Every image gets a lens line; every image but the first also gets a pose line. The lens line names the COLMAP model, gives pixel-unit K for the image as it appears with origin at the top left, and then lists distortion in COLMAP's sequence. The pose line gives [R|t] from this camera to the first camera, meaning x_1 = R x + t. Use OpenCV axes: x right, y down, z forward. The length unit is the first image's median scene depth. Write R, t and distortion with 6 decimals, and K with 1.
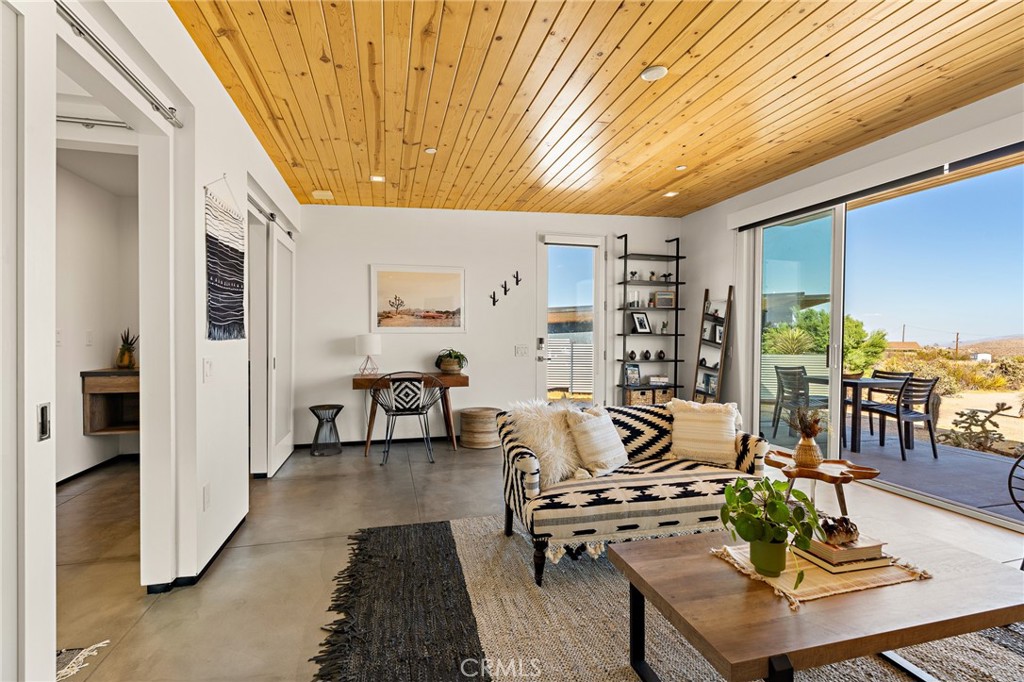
lens RADIAL K [[456.5, 0, 492.7], [0, 456.5, 338.9], [0, 0, 1]] dist [-0.001708, -0.000309]
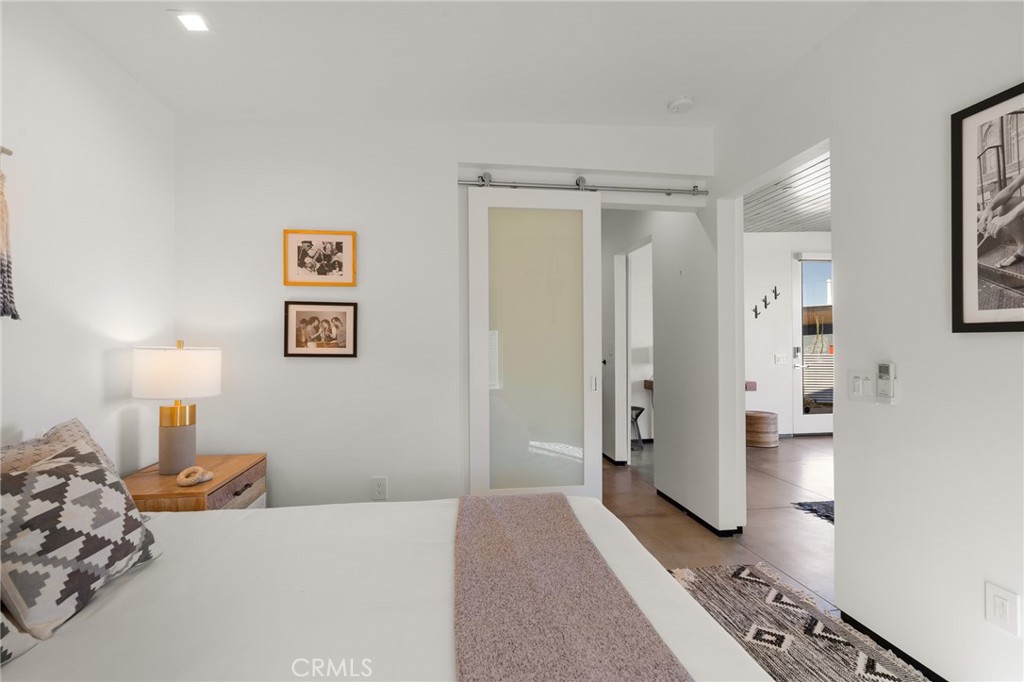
lens RADIAL K [[456.5, 0, 511.0], [0, 456.5, 344.2], [0, 0, 1]] dist [-0.001708, -0.000309]
pose [[0.993391, -0.010301, -0.114318, -0.497489], [0.008786, 0.999867, -0.013753, -0.000299], [0.114444, 0.012658, 0.993349, -0.171563]]
